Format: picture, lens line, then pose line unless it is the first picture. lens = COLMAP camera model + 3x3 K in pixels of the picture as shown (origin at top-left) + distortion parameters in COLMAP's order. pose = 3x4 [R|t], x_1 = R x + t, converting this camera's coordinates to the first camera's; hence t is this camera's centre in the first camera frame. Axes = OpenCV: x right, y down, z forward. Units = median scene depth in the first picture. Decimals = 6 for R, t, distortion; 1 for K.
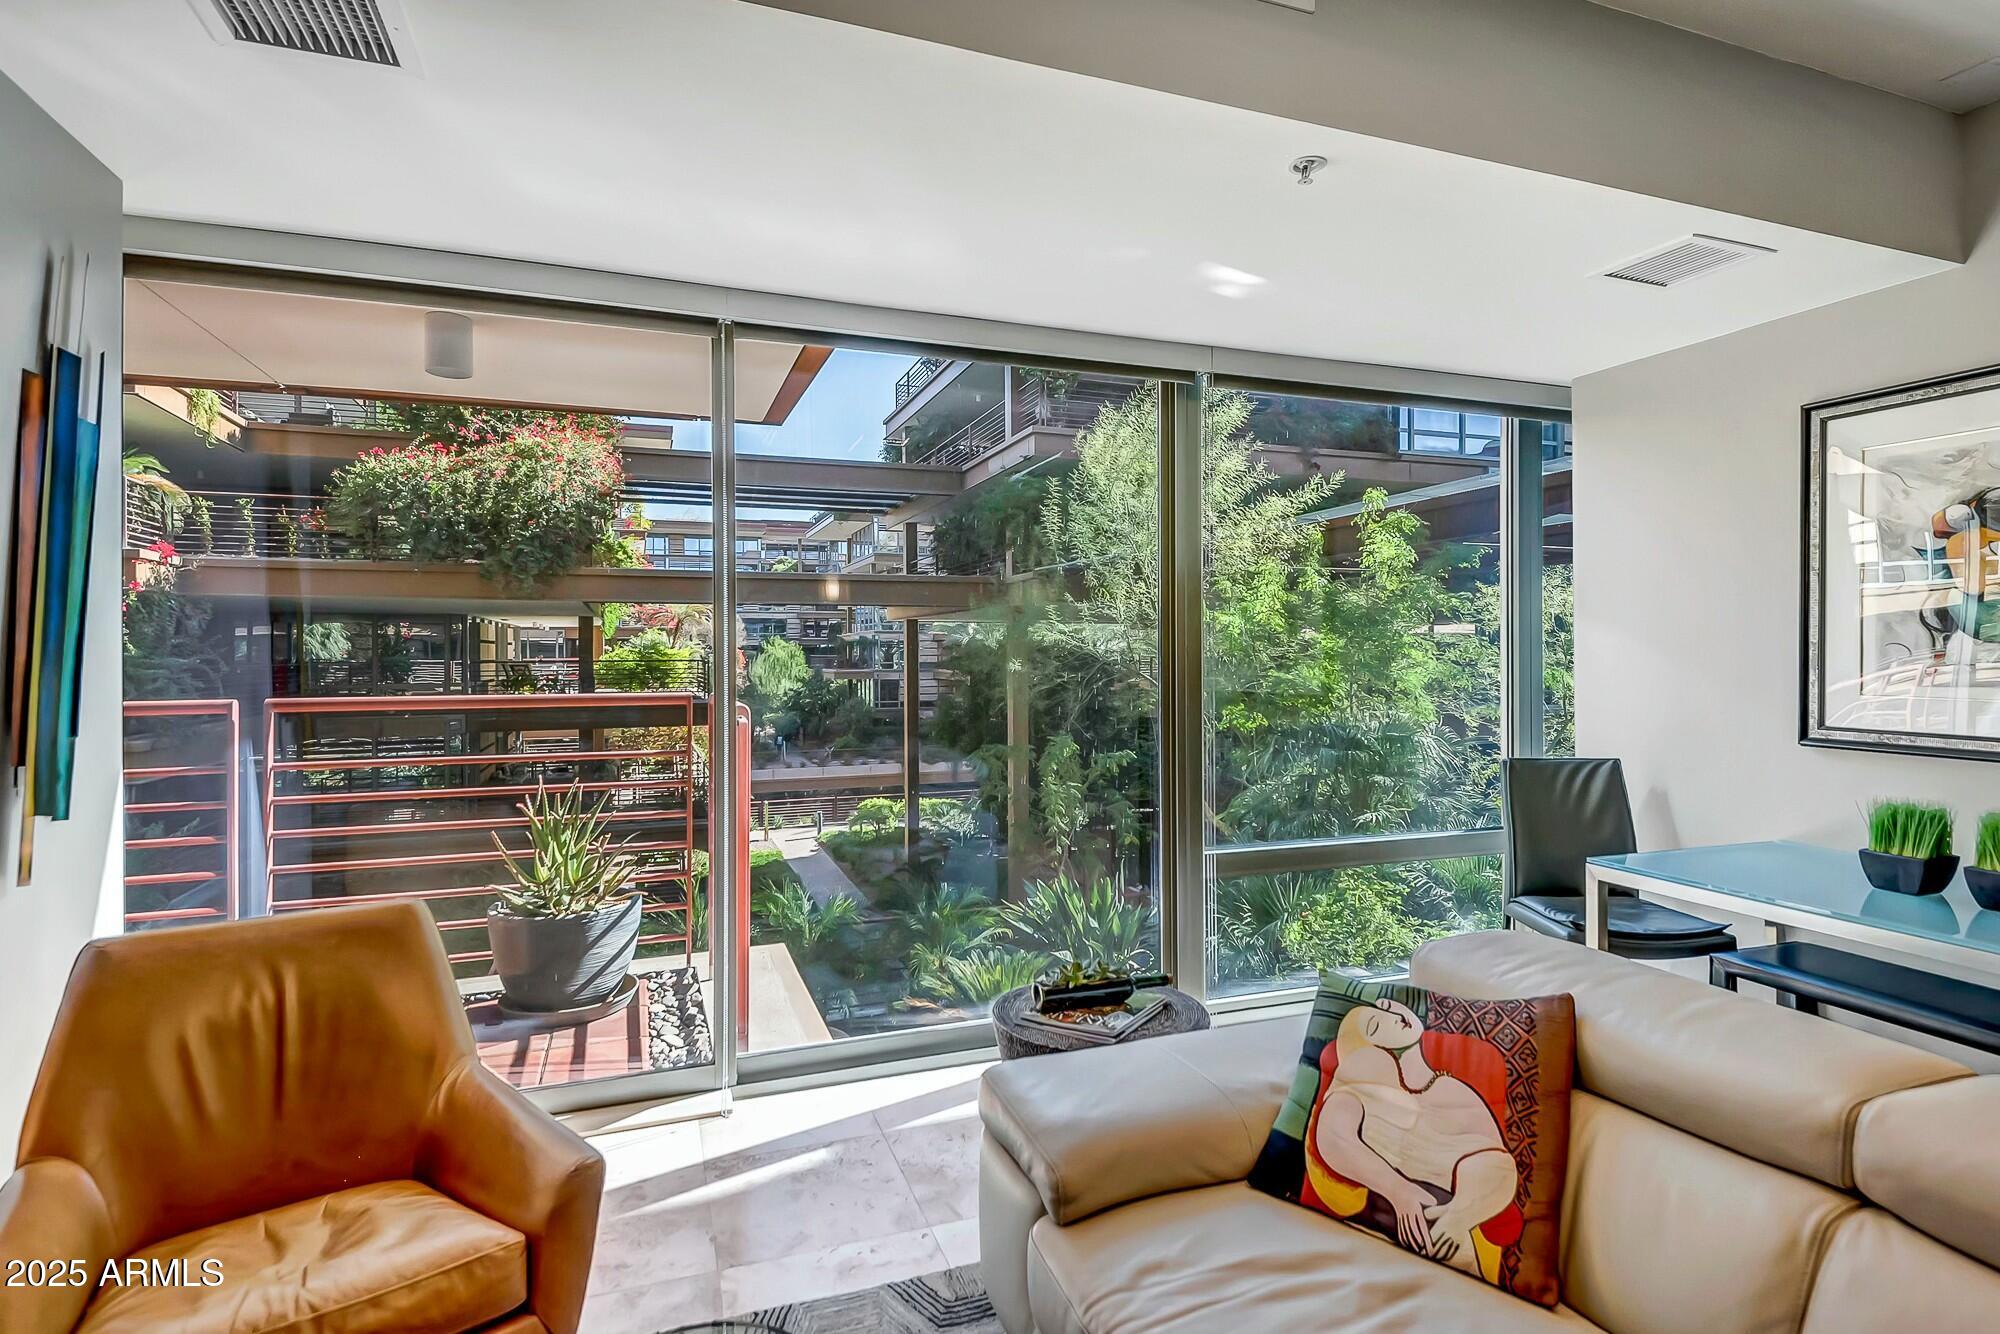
lens RADIAL K [[992.7, 0, 1006.0], [0, 992.7, 657.1], [0, 0, 1]] dist [0.038385, -0.041500]
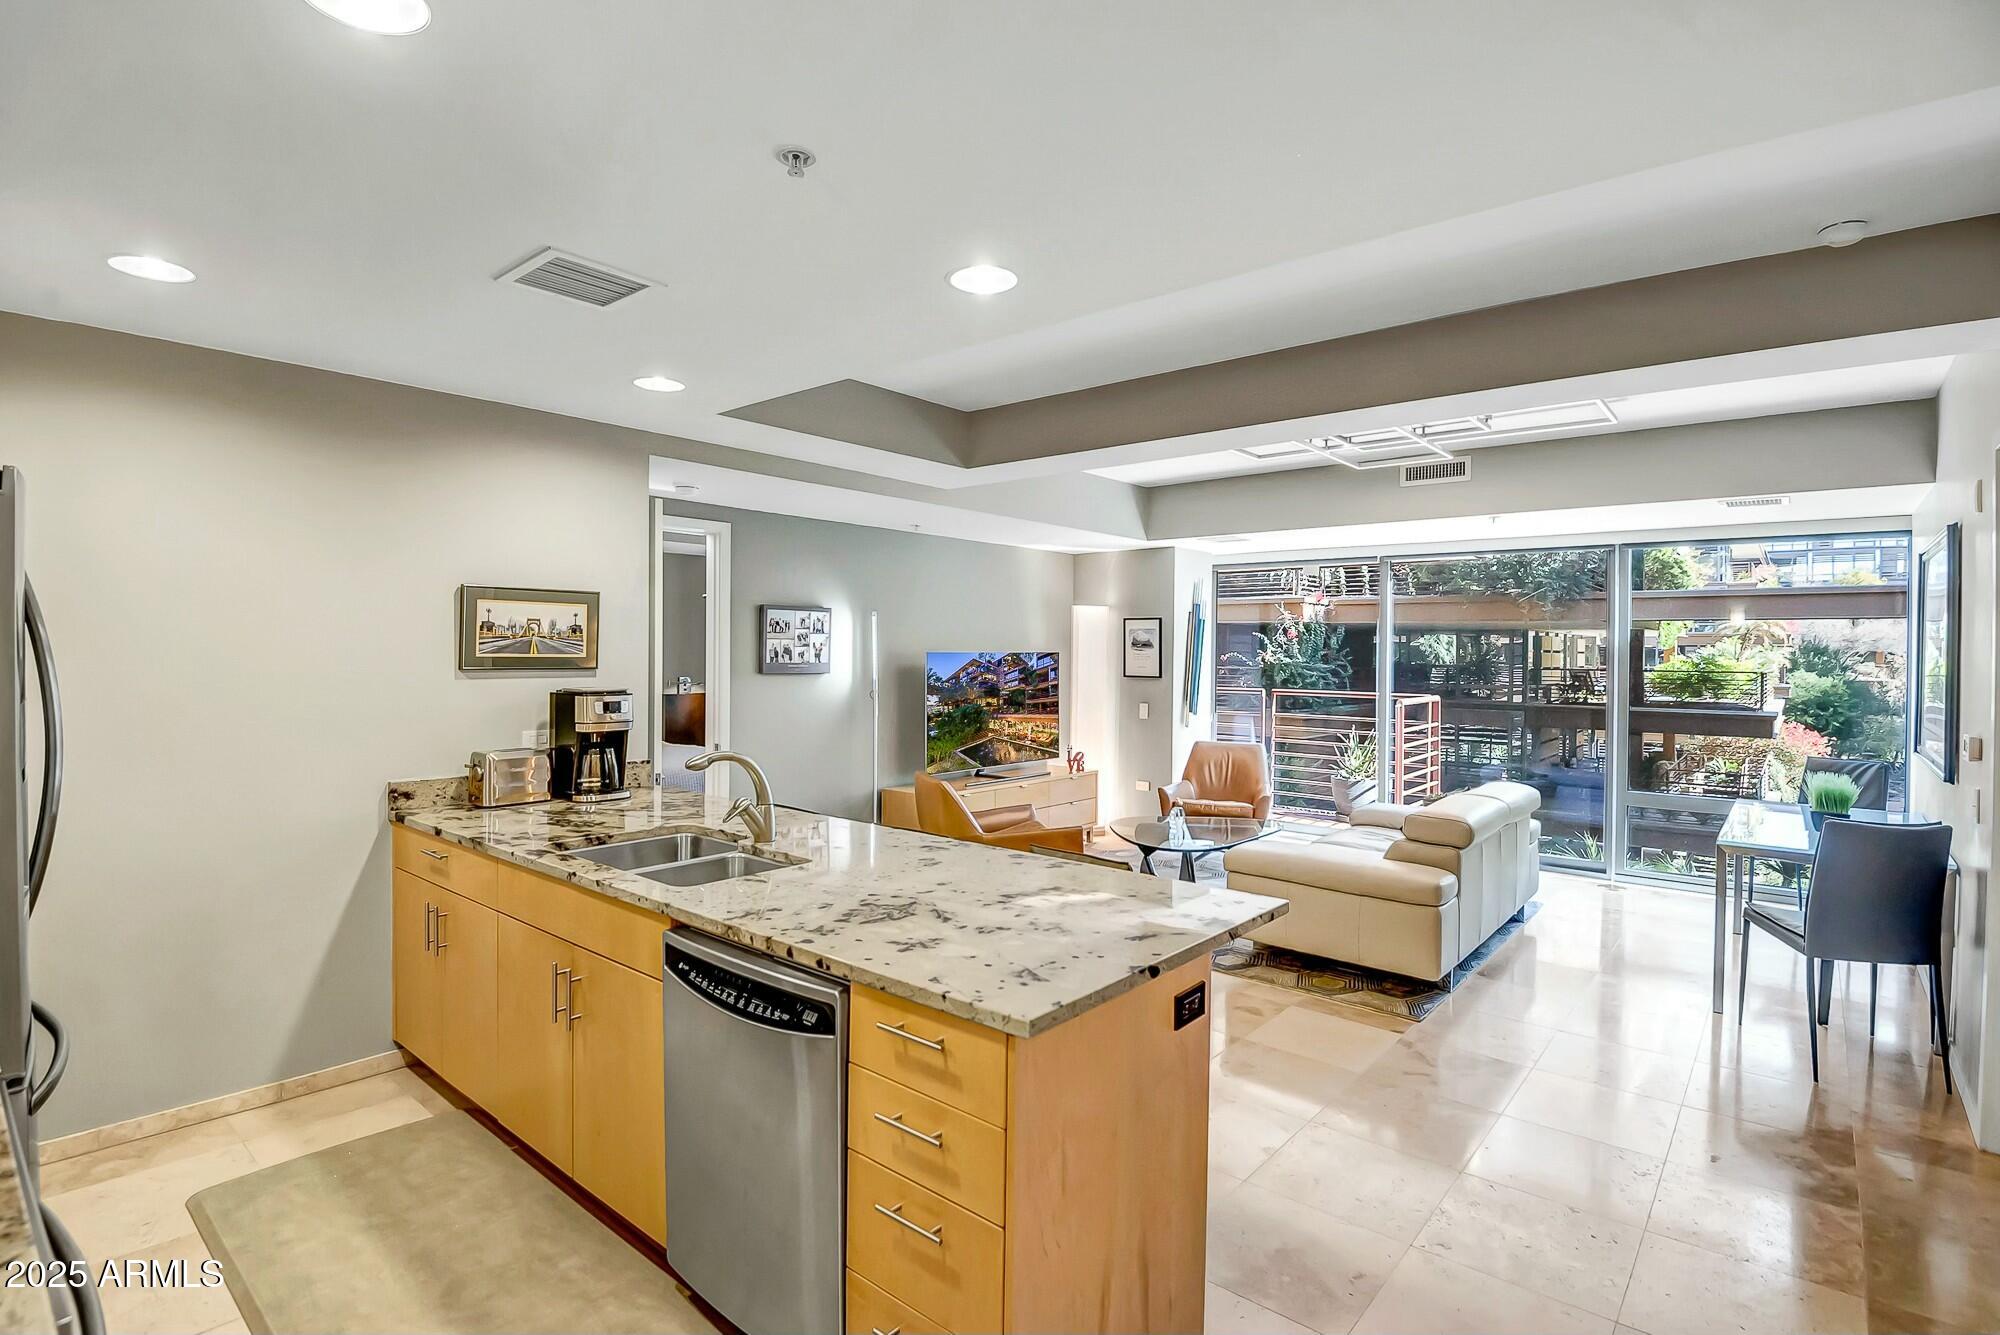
lens RADIAL K [[960.9, 0, 1003.4], [0, 960.9, 646.5], [0, 0, 1]] dist [0.000344, -0.022954]
pose [[0.491156, 0.003388, -0.871065, 0.229737], [-0.015310, 0.999872, -0.004743, -0.009885], [0.870937, 0.015665, 0.491145, -0.179268]]
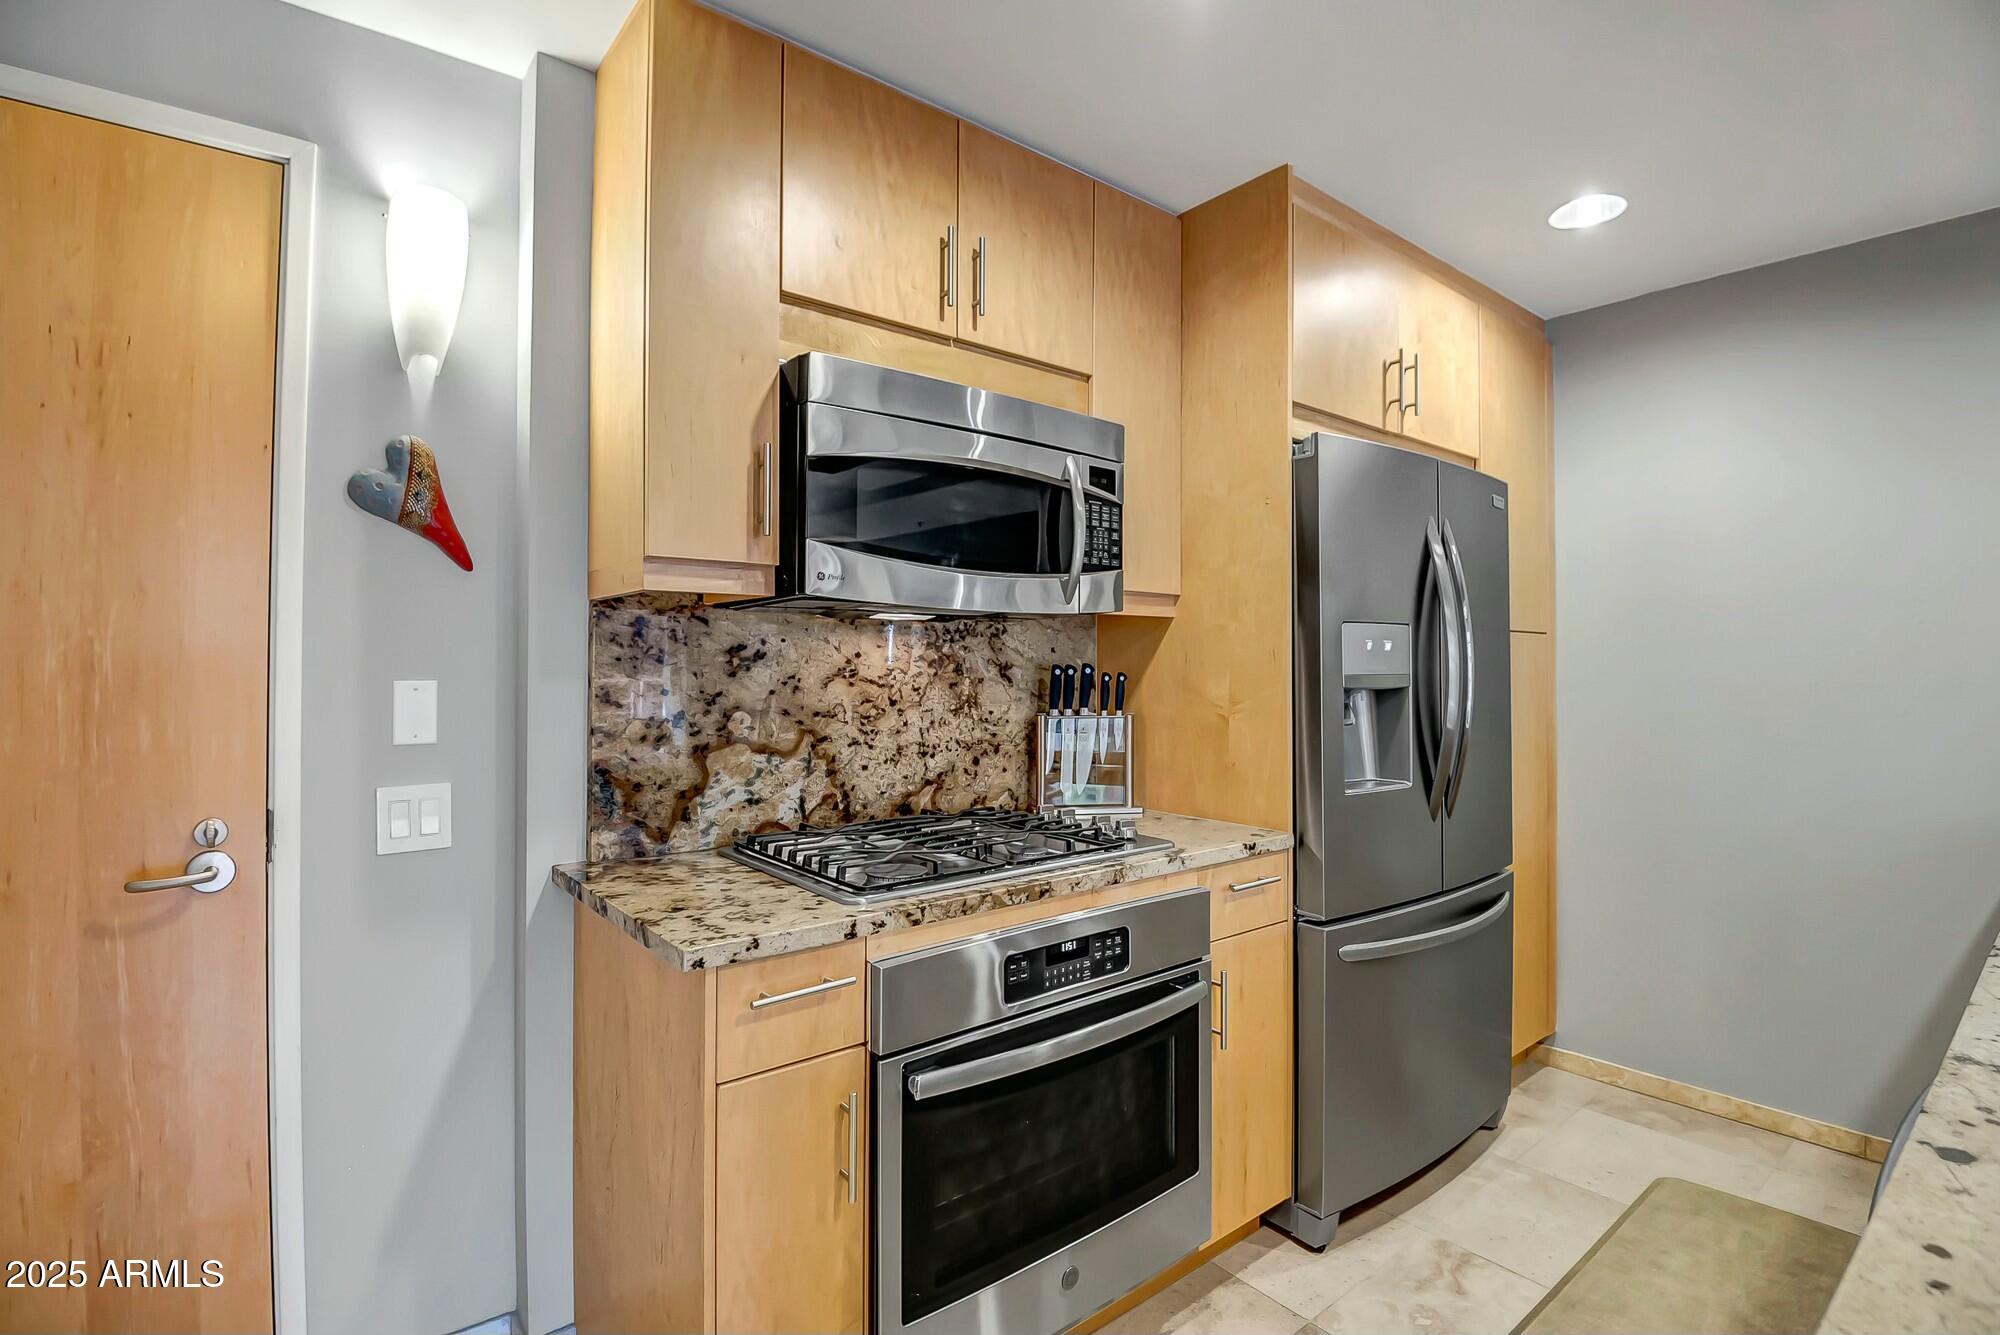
lens RADIAL K [[941.4, 0, 1003.0], [0, 941.4, 651.7], [0, 0, 1]] dist [-0.001894, -0.020258]
pose [[-0.948739, -0.002463, -0.316050, 0.177456], [0.000287, 0.999963, -0.008654, 0.001439], [0.316059, -0.008301, -0.948703, -0.122346]]
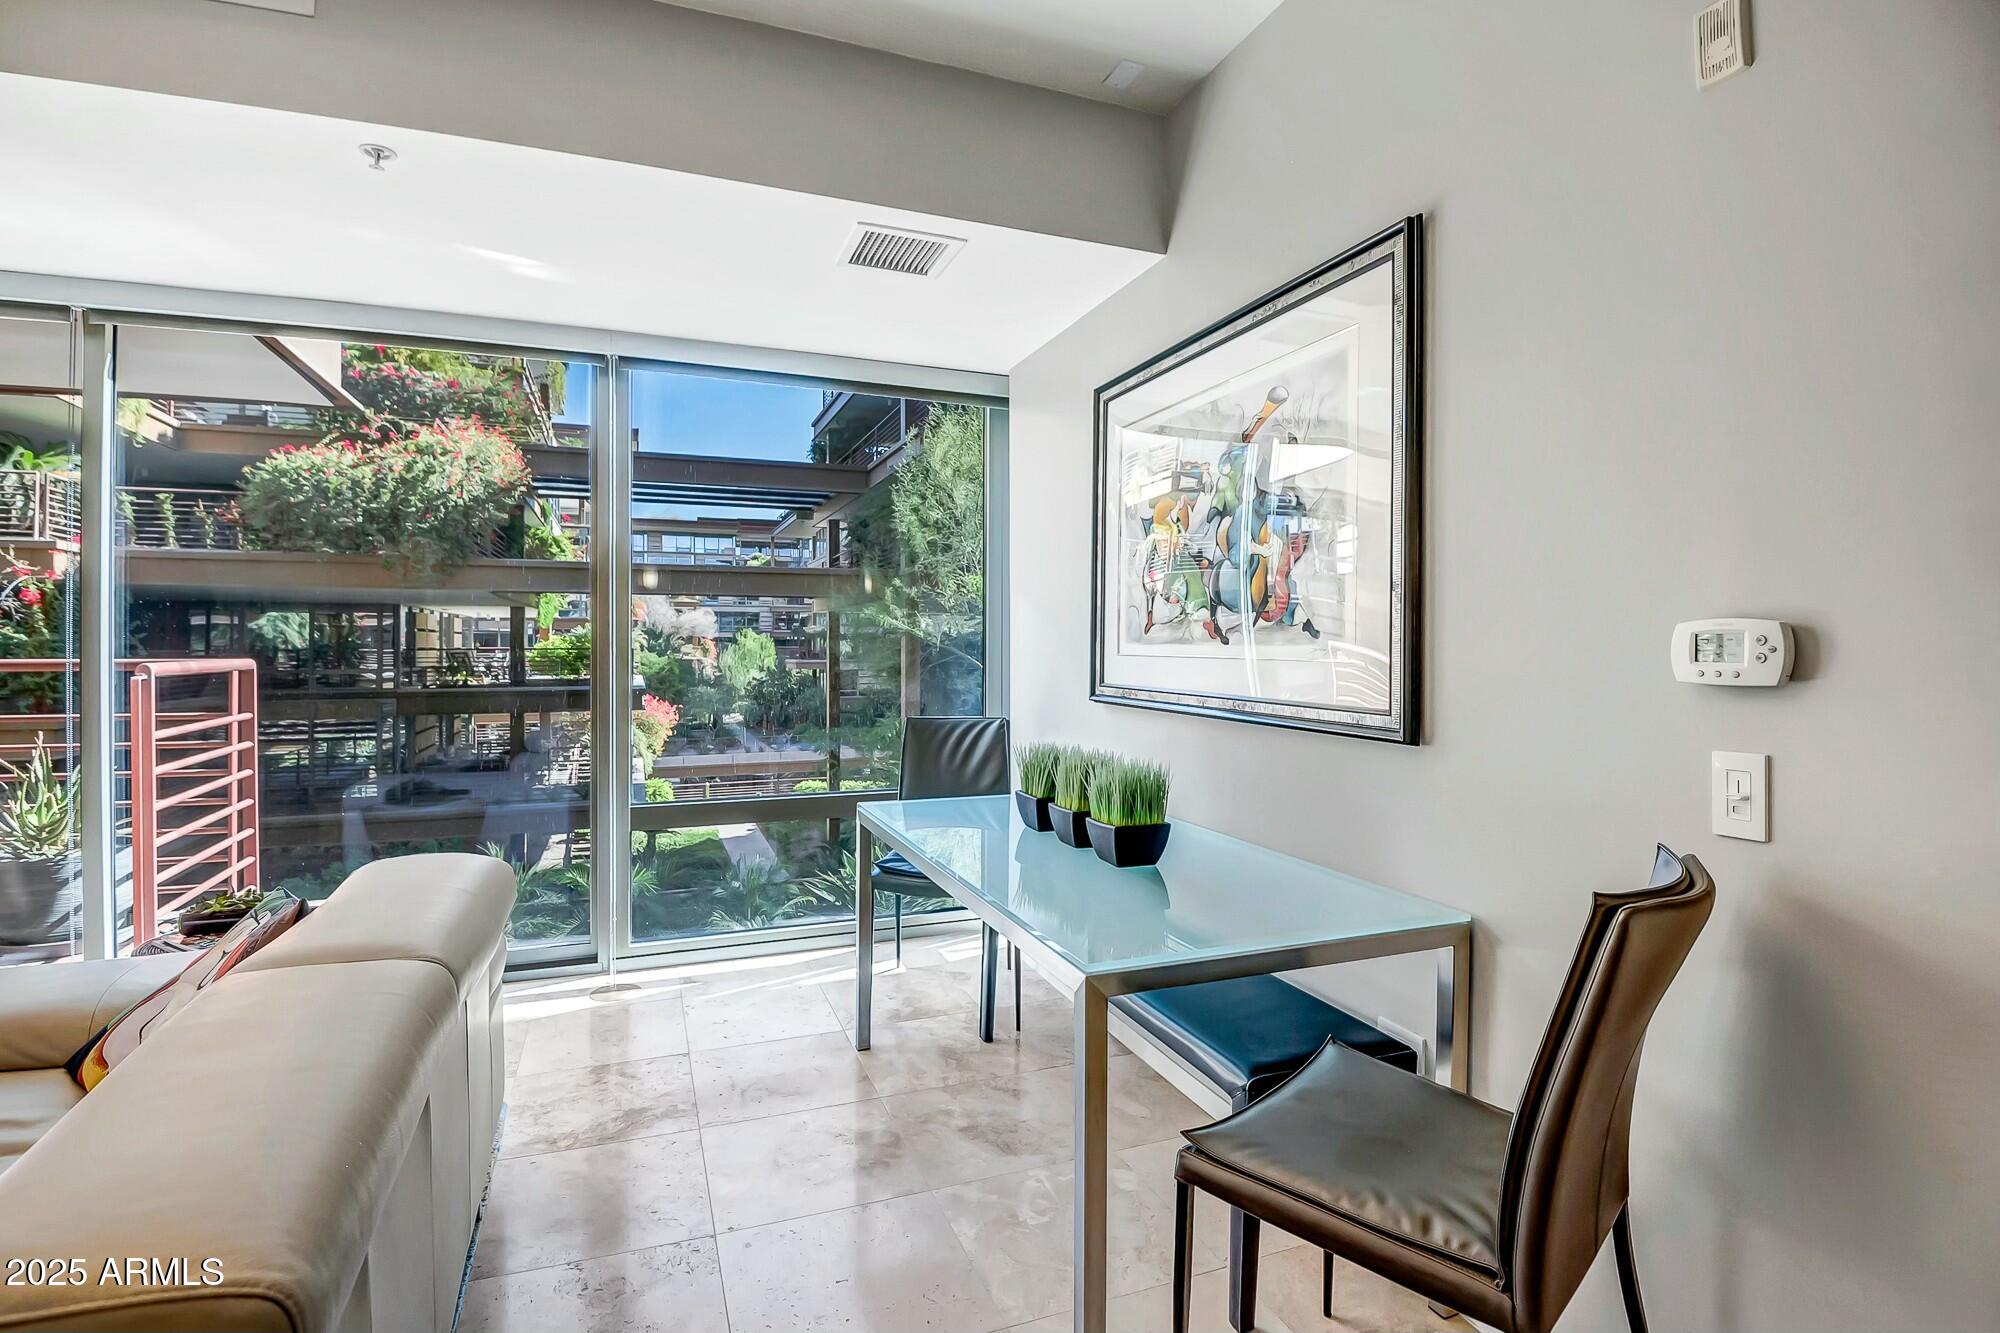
lens RADIAL K [[941.4, 0, 1003.0], [0, 941.4, 650.7], [0, 0, 1]] dist [-0.001894, -0.020258]
pose [[0.999808, 0.002771, 0.019420, 0.110218], [-0.002788, 0.999996, 0.000846, 0.005349], [-0.019417, -0.000900, 0.999811, -0.002418]]
